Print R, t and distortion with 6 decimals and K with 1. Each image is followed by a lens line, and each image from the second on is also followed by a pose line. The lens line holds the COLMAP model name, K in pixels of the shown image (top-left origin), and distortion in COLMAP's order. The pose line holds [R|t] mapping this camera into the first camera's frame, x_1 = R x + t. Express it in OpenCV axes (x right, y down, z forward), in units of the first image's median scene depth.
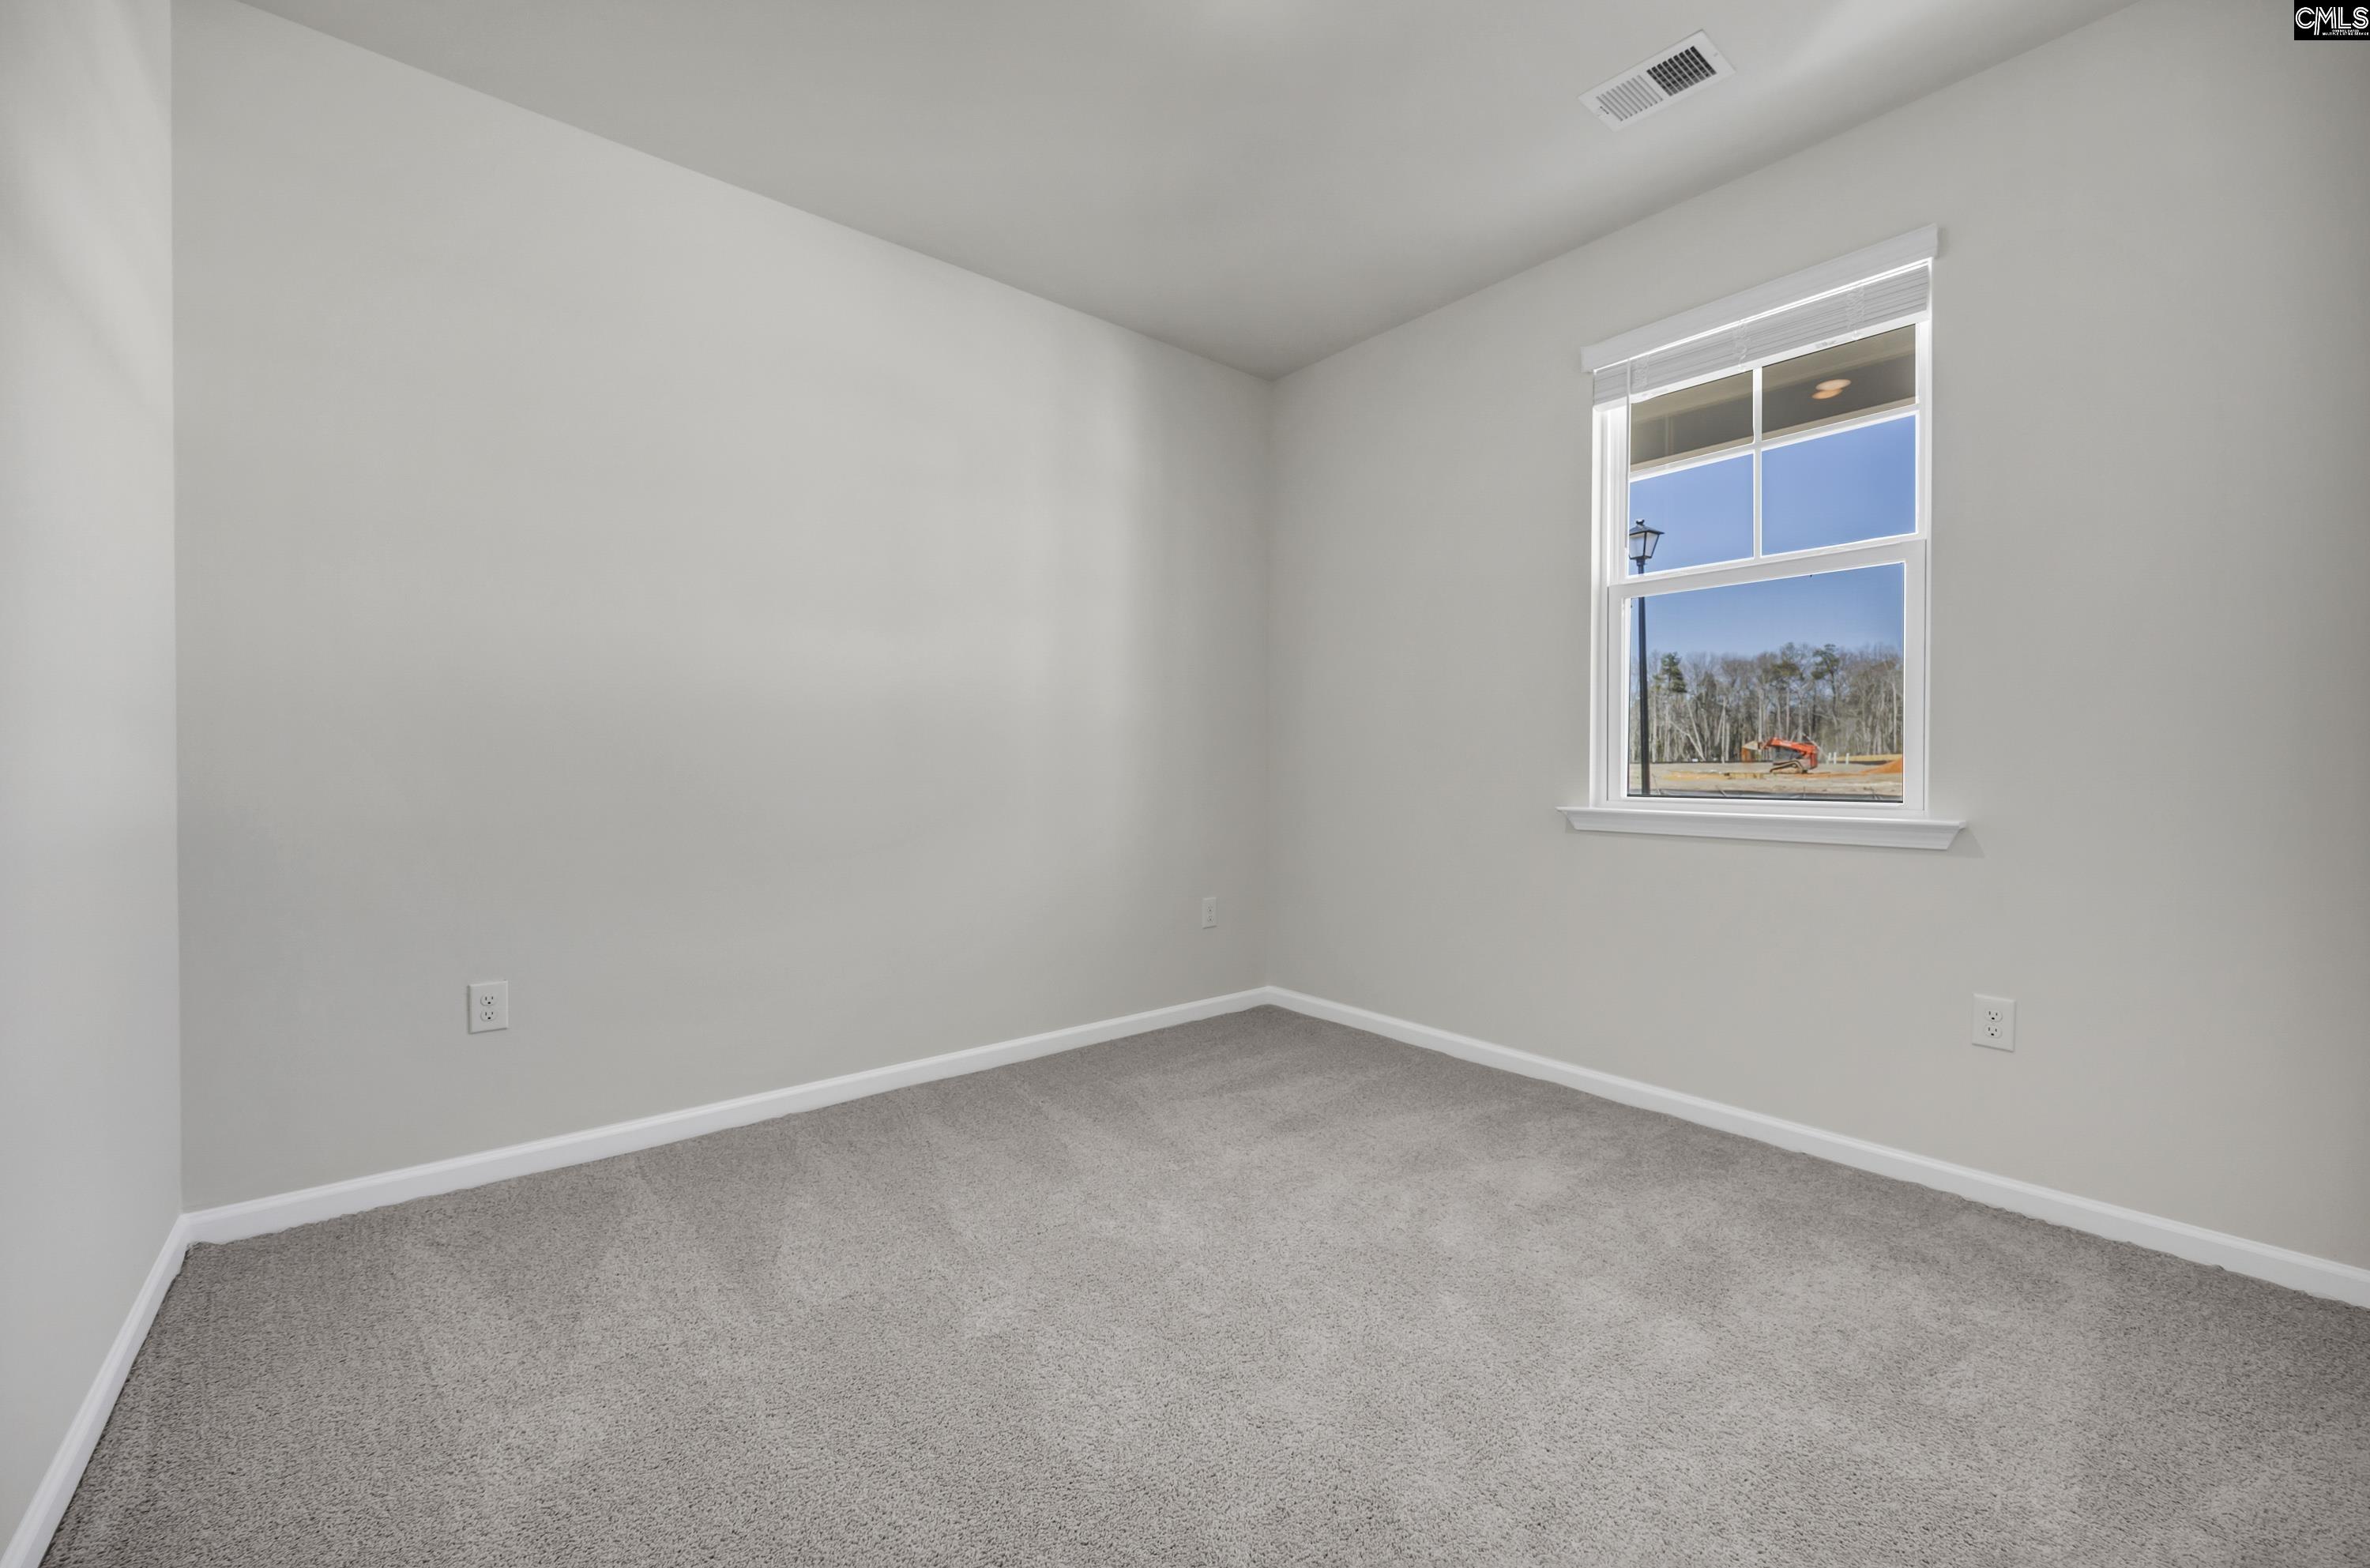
lens RADIAL K [[935.2, 0, 1165.0], [0, 935.2, 770.5], [0, 0, 1]] dist [-0.000519, 0.000103]
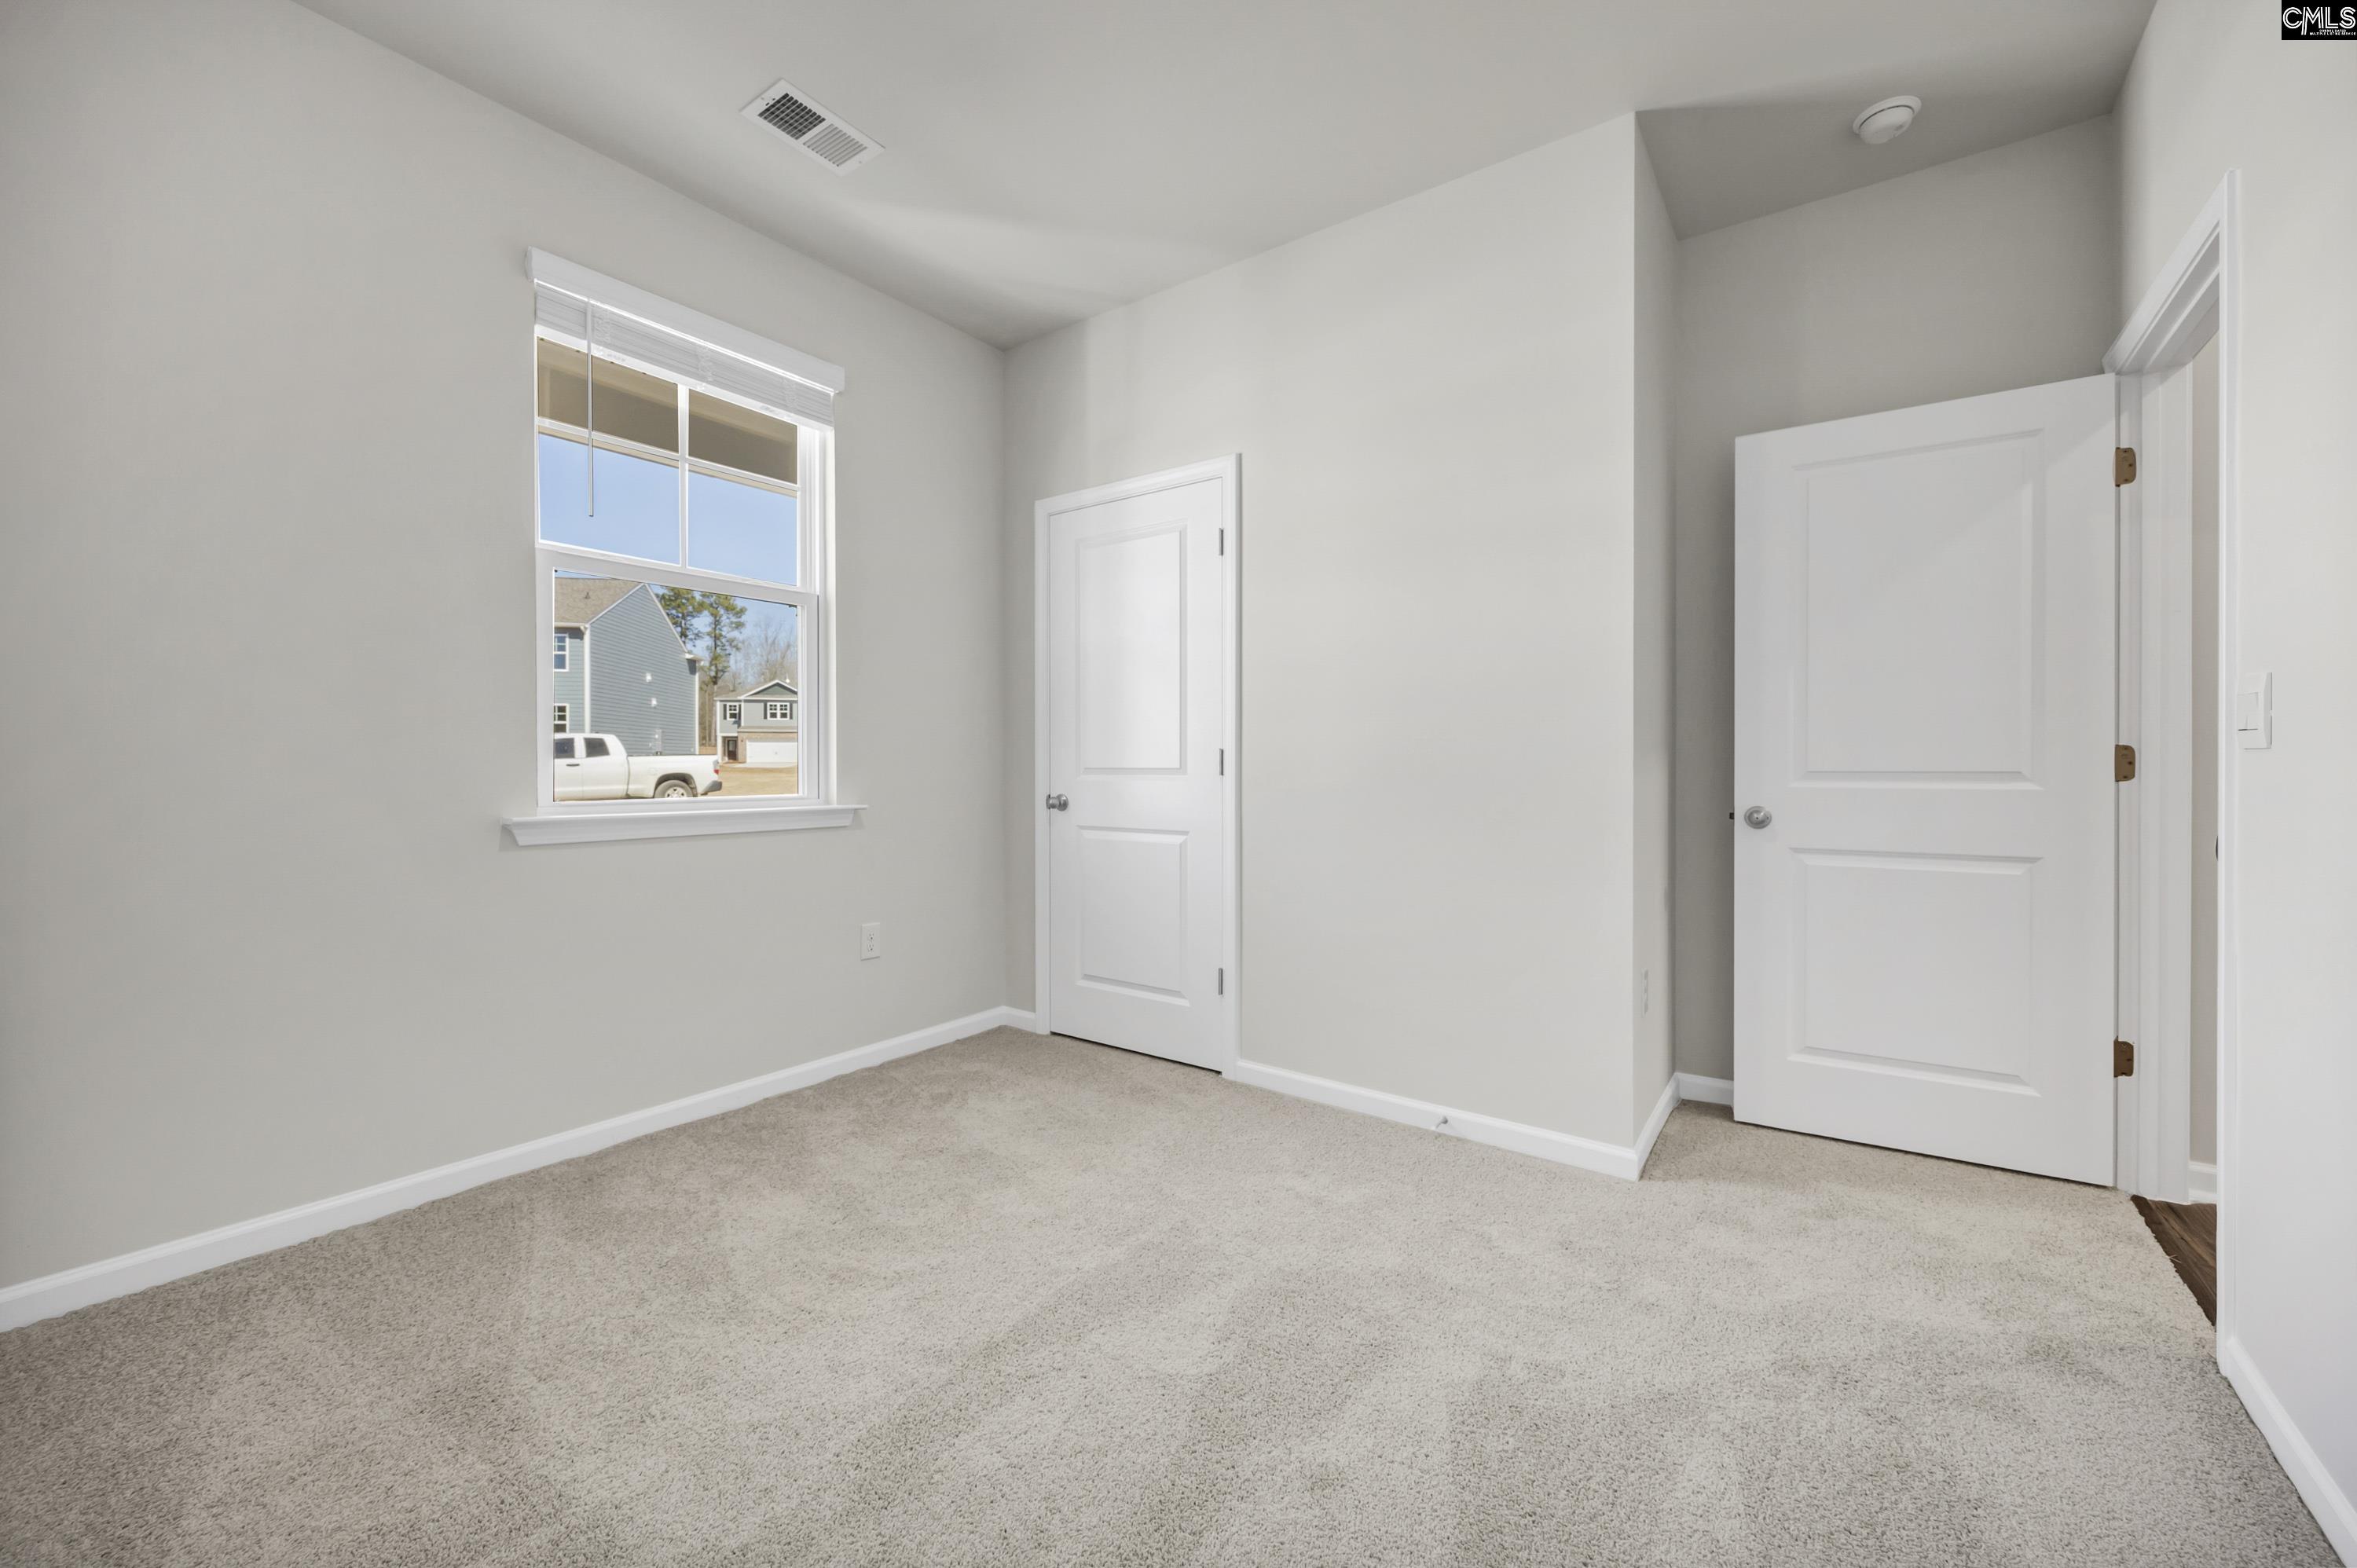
lens RADIAL K [[930.1, 0, 1158.6], [0, 930.1, 770.6], [0, 0, 1]] dist [-0.000519, 0.000103]
pose [[-0.267996, -0.000966, 0.963420, -0.553590], [0.004029, 0.999990, 0.002124, 0.000774], [-0.963412, 0.004451, -0.267989, 0.824238]]
